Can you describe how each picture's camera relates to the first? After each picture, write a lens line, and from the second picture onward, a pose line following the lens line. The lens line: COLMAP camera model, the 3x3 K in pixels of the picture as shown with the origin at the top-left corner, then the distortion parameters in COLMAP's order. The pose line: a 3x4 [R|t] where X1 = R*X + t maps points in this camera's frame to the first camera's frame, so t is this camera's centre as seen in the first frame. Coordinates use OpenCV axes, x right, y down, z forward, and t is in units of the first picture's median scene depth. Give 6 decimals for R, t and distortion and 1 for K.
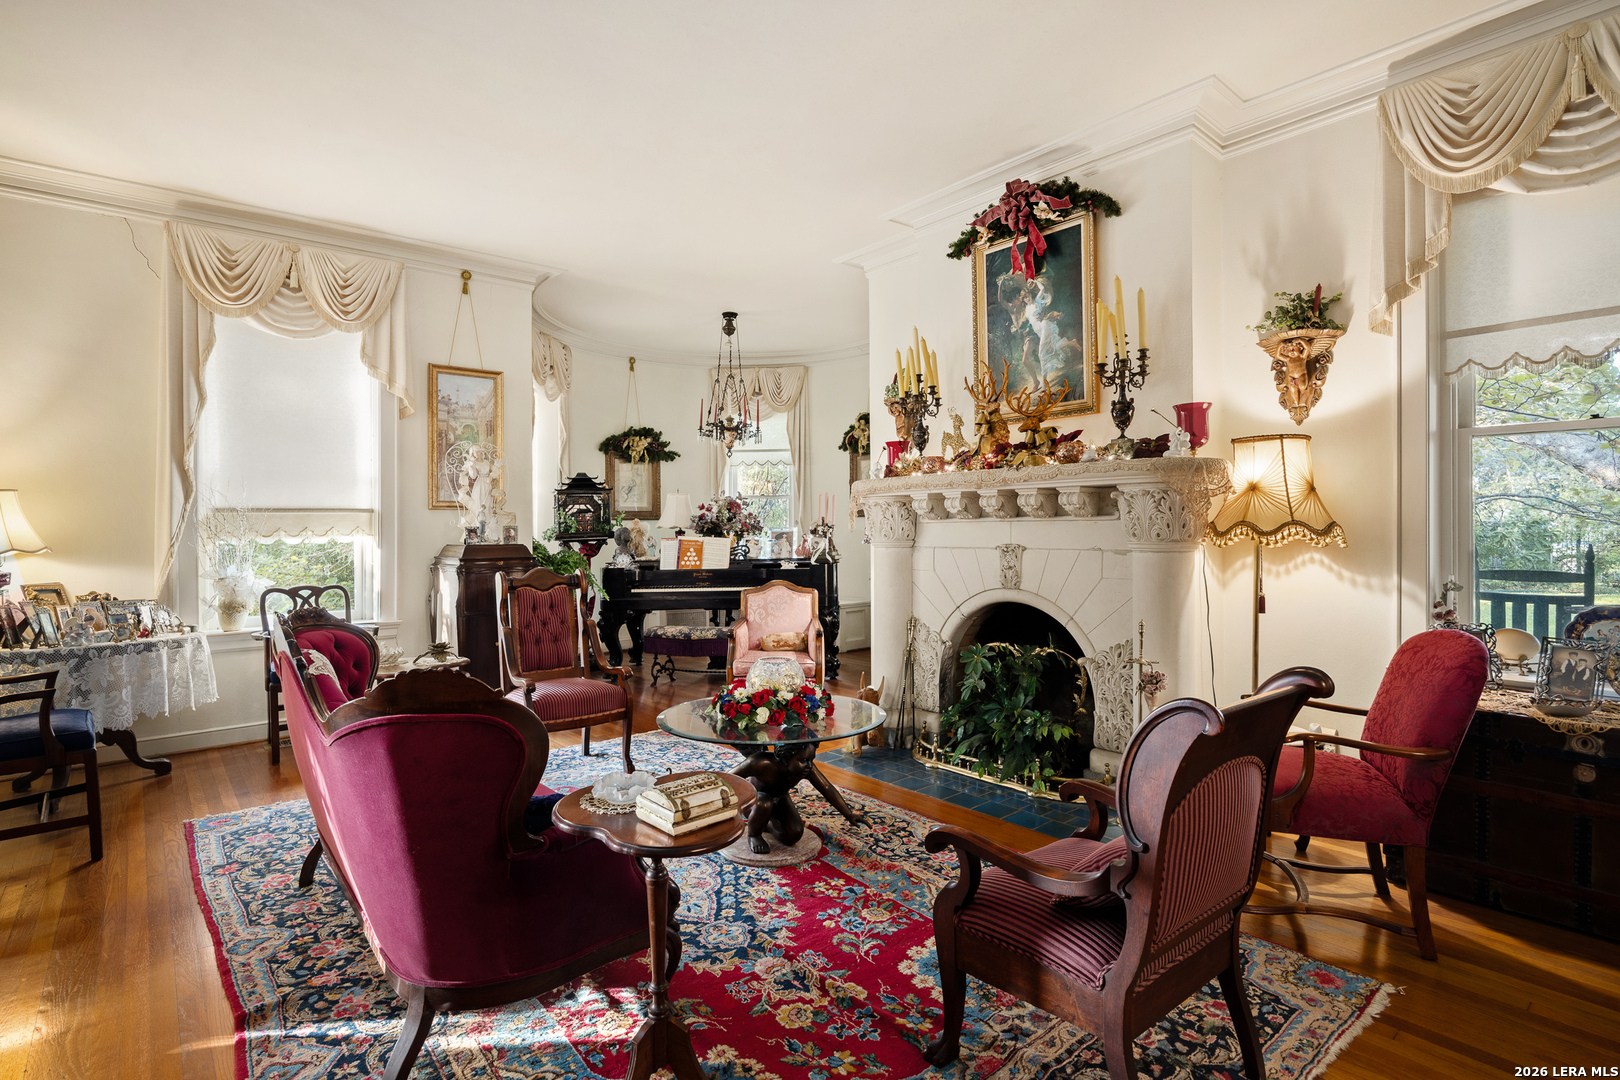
lens RADIAL K [[813.6, 0, 811.4], [0, 813.6, 532.0], [0, 0, 1]] dist [-0.012784, 0.000819]
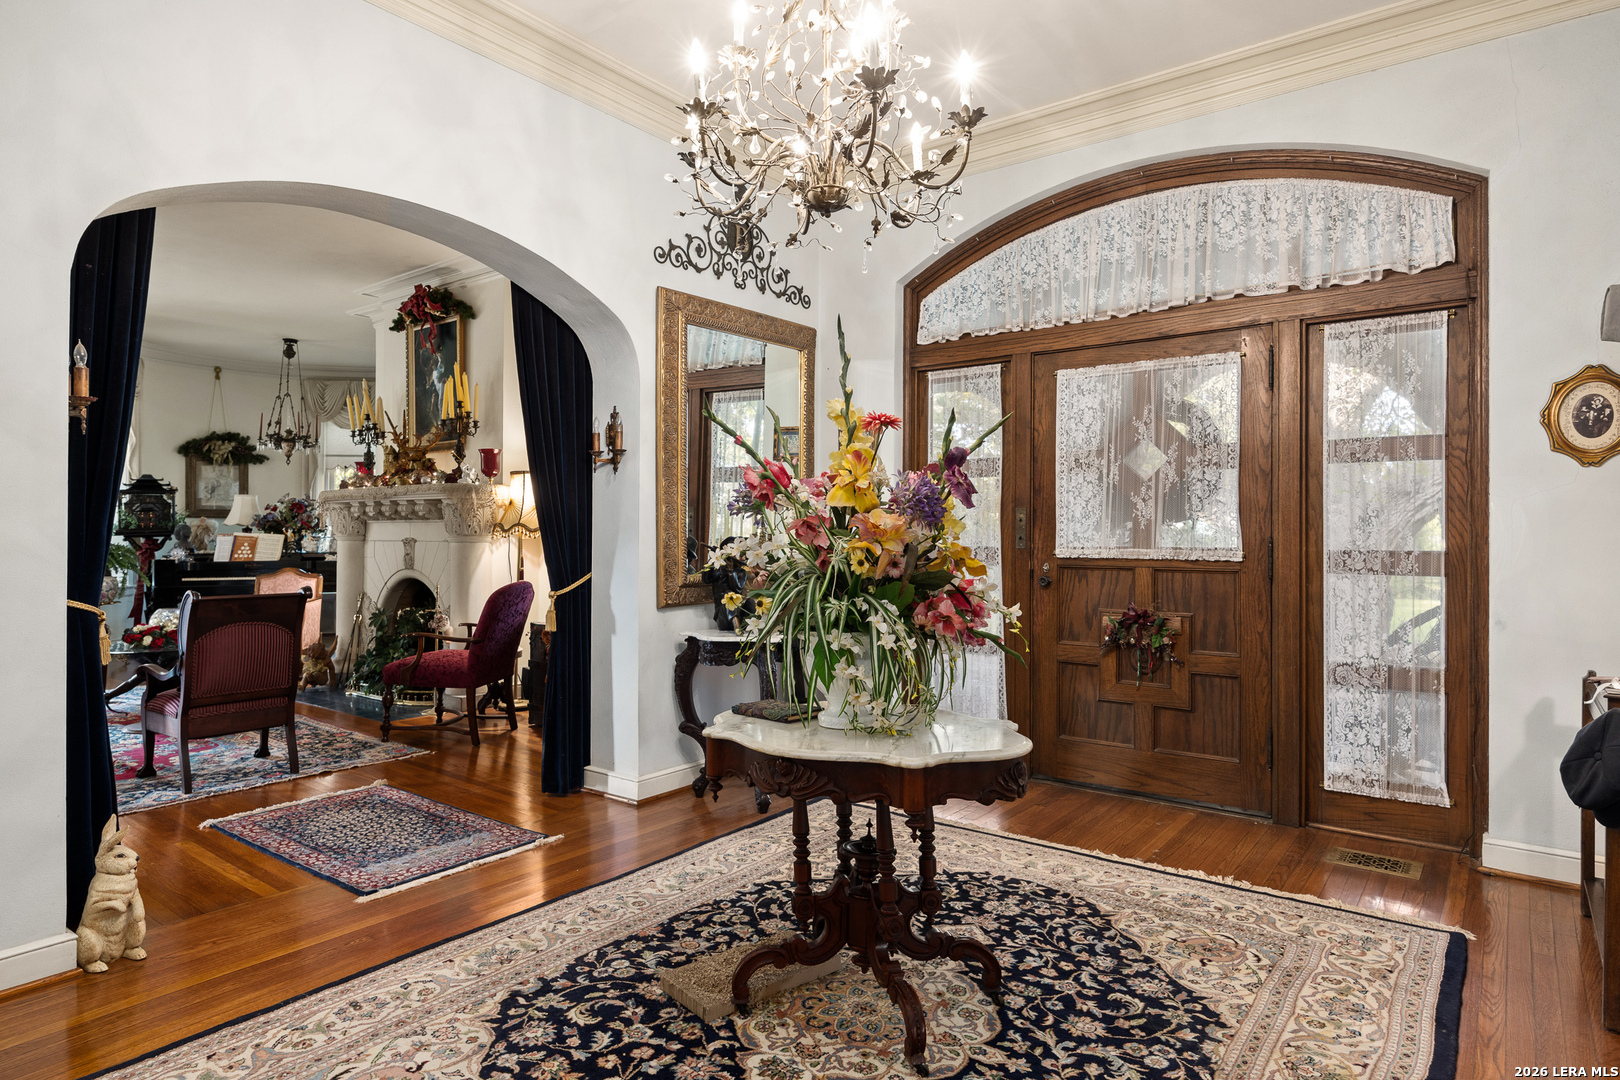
lens RADIAL K [[933.9, 0, 818.8], [0, 933.9, 531.9], [0, 0, 1]] dist [-0.000406, -0.000792]
pose [[0.976313, 0.010298, 0.216119, 0.563281], [-0.009389, 0.999942, -0.005233, 0.005445], [-0.216160, 0.003079, 0.976353, -0.731577]]
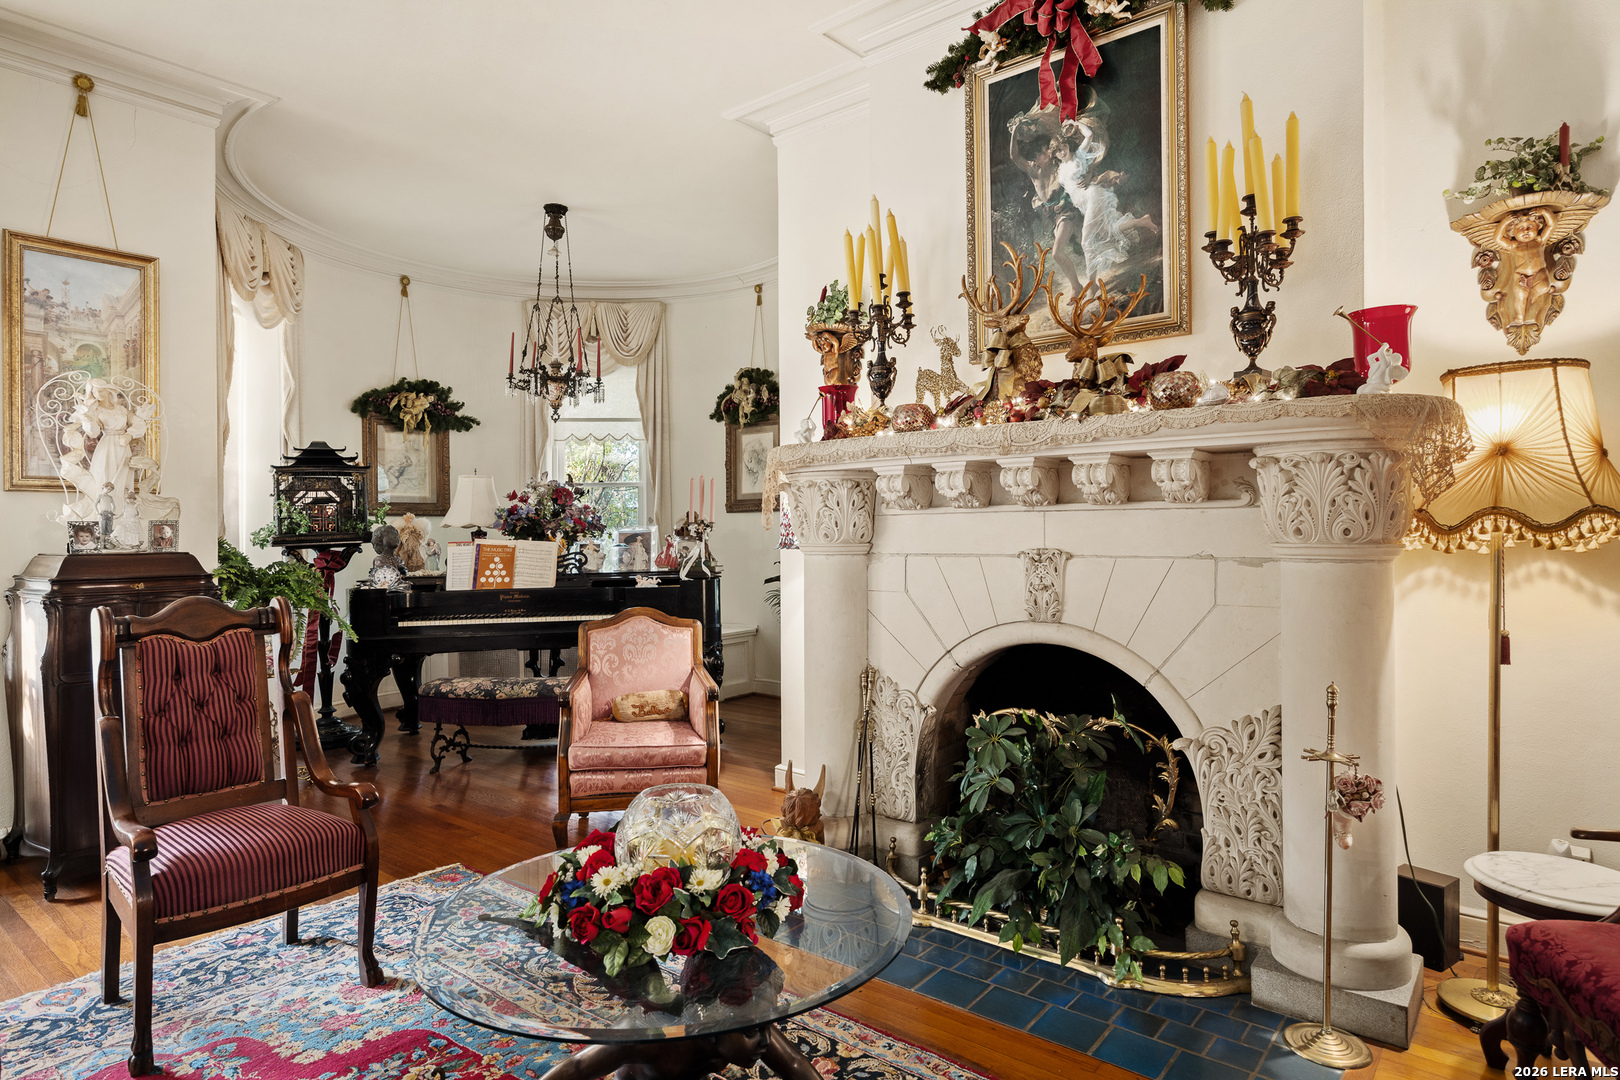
lens RADIAL K [[933.9, 0, 820.0], [0, 933.9, 537.1], [0, 0, 1]] dist [-0.000406, -0.000792]
pose [[0.982850, -0.001036, 0.184407, -0.046086], [0.000913, 0.999999, 0.000748, 0.005179], [-0.184407, -0.000566, 0.982850, 0.326702]]
